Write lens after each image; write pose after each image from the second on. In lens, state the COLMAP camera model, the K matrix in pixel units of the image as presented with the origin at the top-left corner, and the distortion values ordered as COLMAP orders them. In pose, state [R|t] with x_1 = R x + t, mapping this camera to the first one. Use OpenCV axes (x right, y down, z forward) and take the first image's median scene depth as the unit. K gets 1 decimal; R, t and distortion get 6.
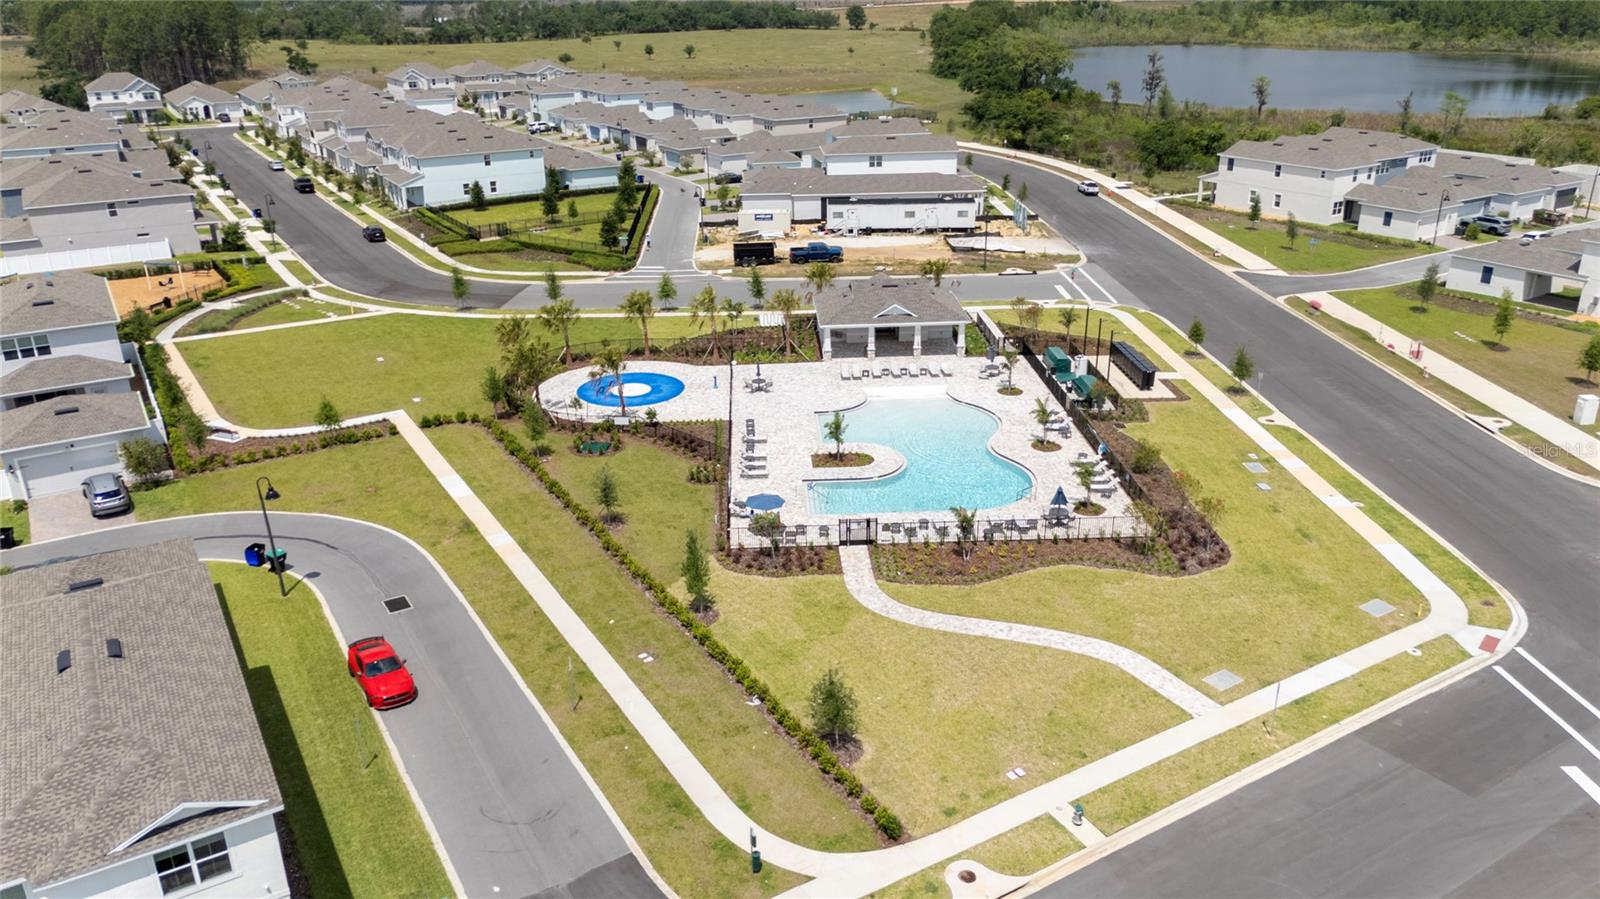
lens RADIAL K [[1169.6, 0, 800.0], [0, 1169.6, 449.5], [0, 0, 1]] dist [0.093162, -0.107011]
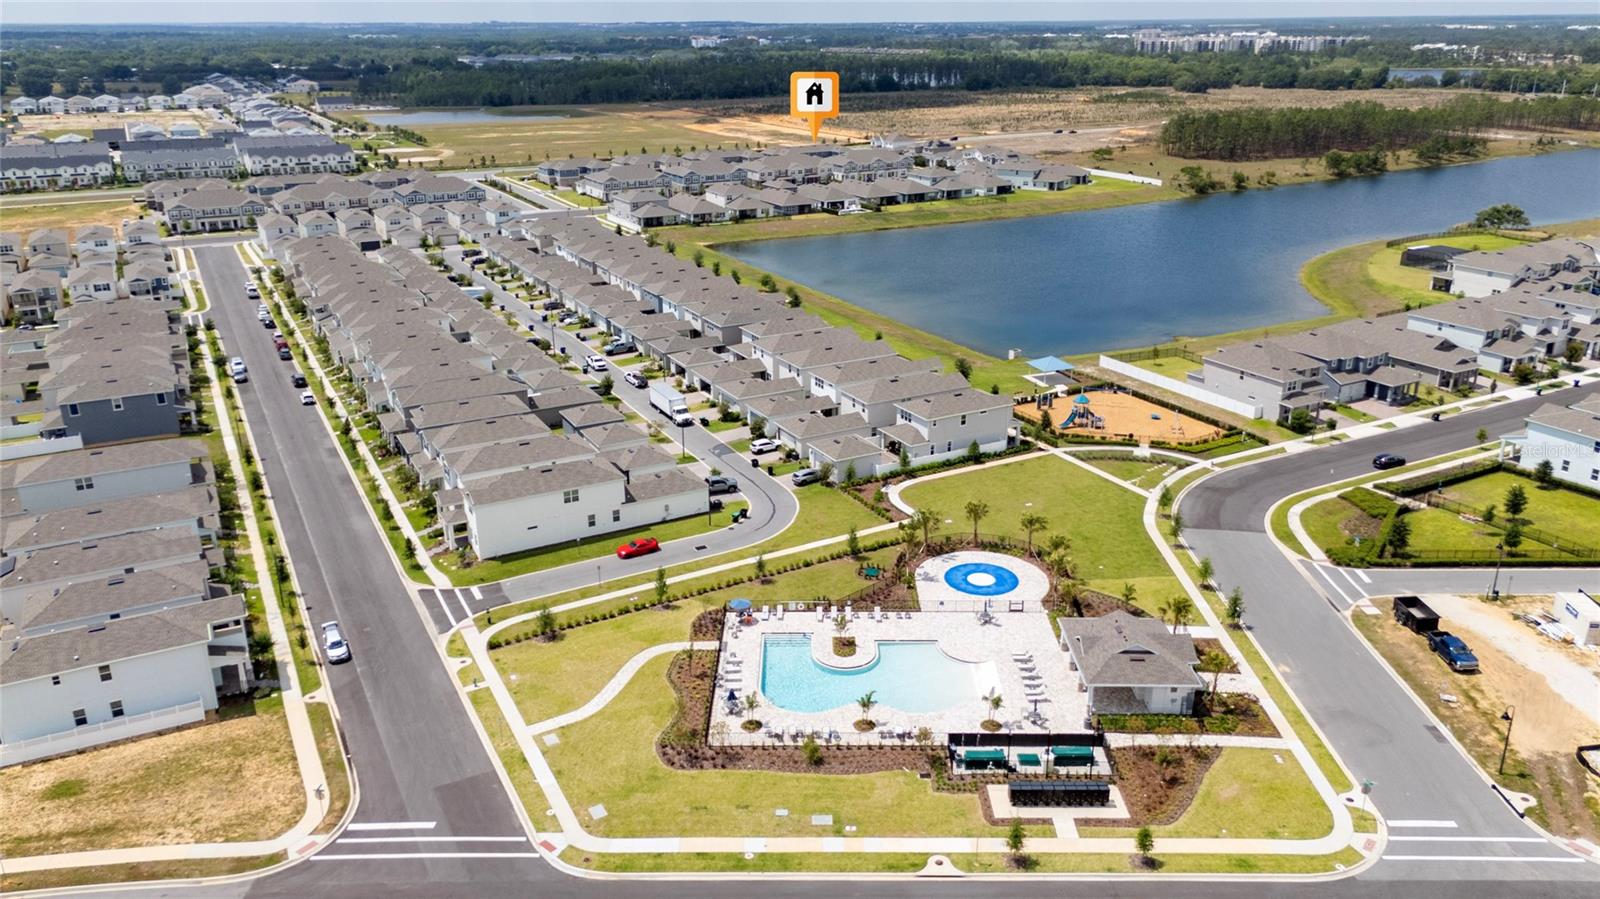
lens RADIAL K [[1169.6, 0, 800.0], [0, 1169.6, 449.5], [0, 0, 1]] dist [0.093162, -0.107011]
pose [[-0.056699, 0.351142, -0.934604, 1.403399], [-0.368339, 0.862716, 0.346479, -0.734277], [0.927961, 0.363896, 0.080424, 0.749986]]
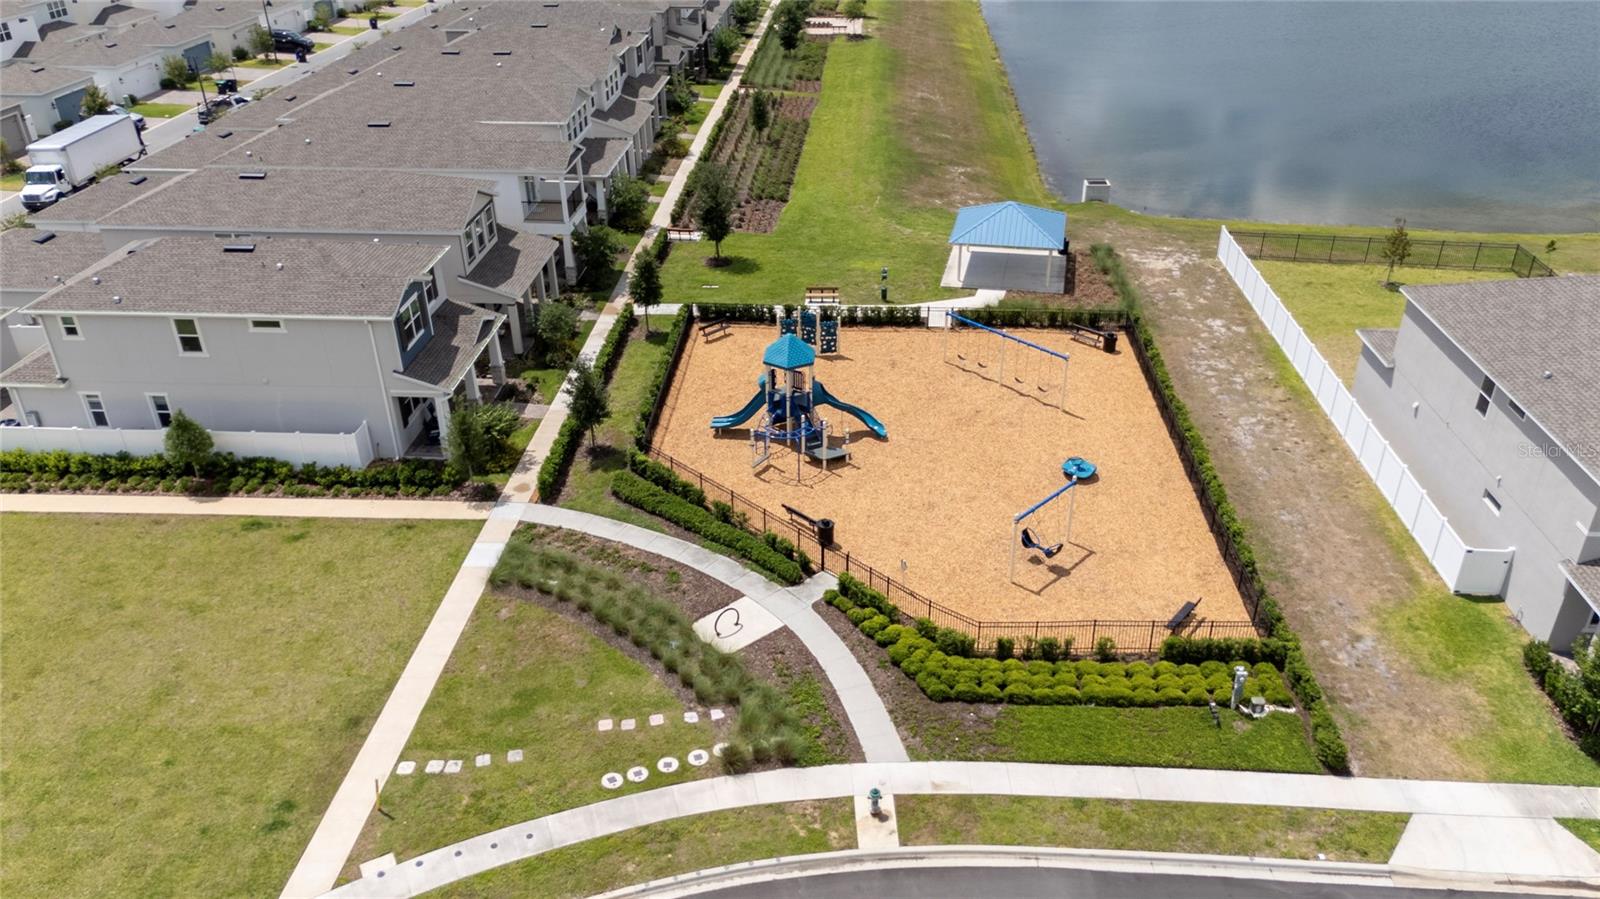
lens RADIAL K [[1169.6, 0, 800.0], [0, 1169.6, 449.5], [0, 0, 1]] dist [0.093162, -0.107011]
pose [[-0.577452, 0.414029, -0.703654, -0.356566], [-0.289096, 0.702335, 0.650499, -0.615287], [0.763526, 0.579056, -0.285871, 1.651446]]
